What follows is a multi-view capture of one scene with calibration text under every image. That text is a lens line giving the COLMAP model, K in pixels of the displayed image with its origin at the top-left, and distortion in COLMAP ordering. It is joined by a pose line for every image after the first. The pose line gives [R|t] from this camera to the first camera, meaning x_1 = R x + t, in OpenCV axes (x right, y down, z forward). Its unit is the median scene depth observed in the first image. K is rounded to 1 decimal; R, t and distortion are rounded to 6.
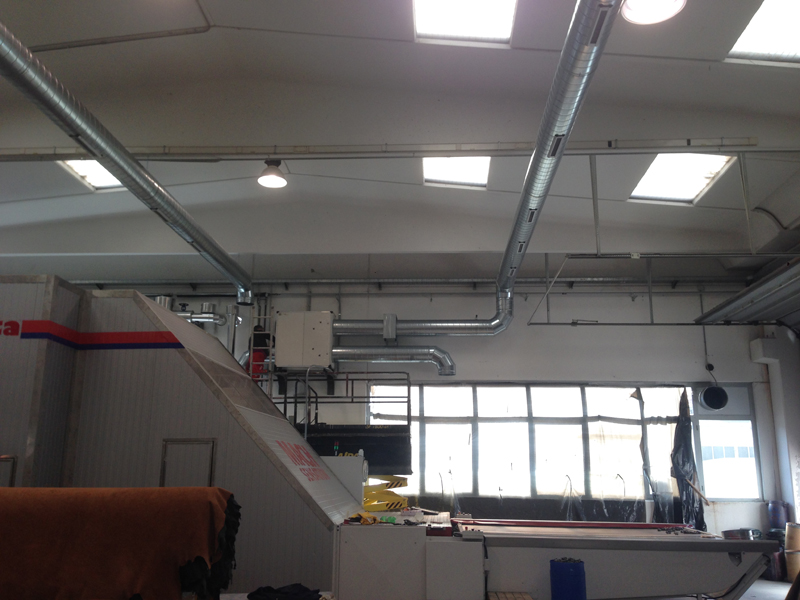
lens RADIAL K [[725.6, 0, 400.0], [0, 725.6, 300.0], [0, 0, 1]] dist [0.121763, -0.161026]
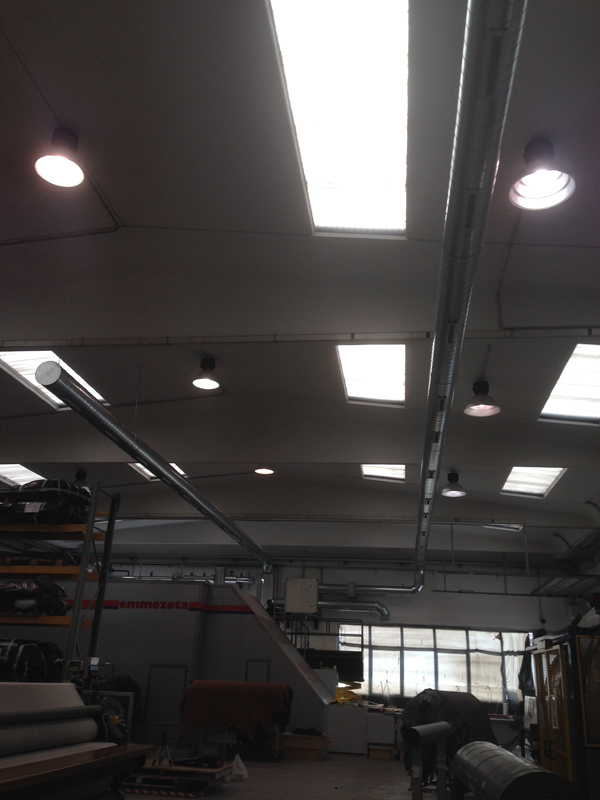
lens RADIAL K [[725.6, 0, 300.0], [0, 725.6, 400.0], [0, 0, 1]] dist [0.121763, -0.161026]
pose [[0.996378, 0.004715, -0.084899, 0.009956], [-0.015495, 0.991812, -0.126761, -0.186380], [0.083606, 0.127618, 0.988293, -0.770880]]
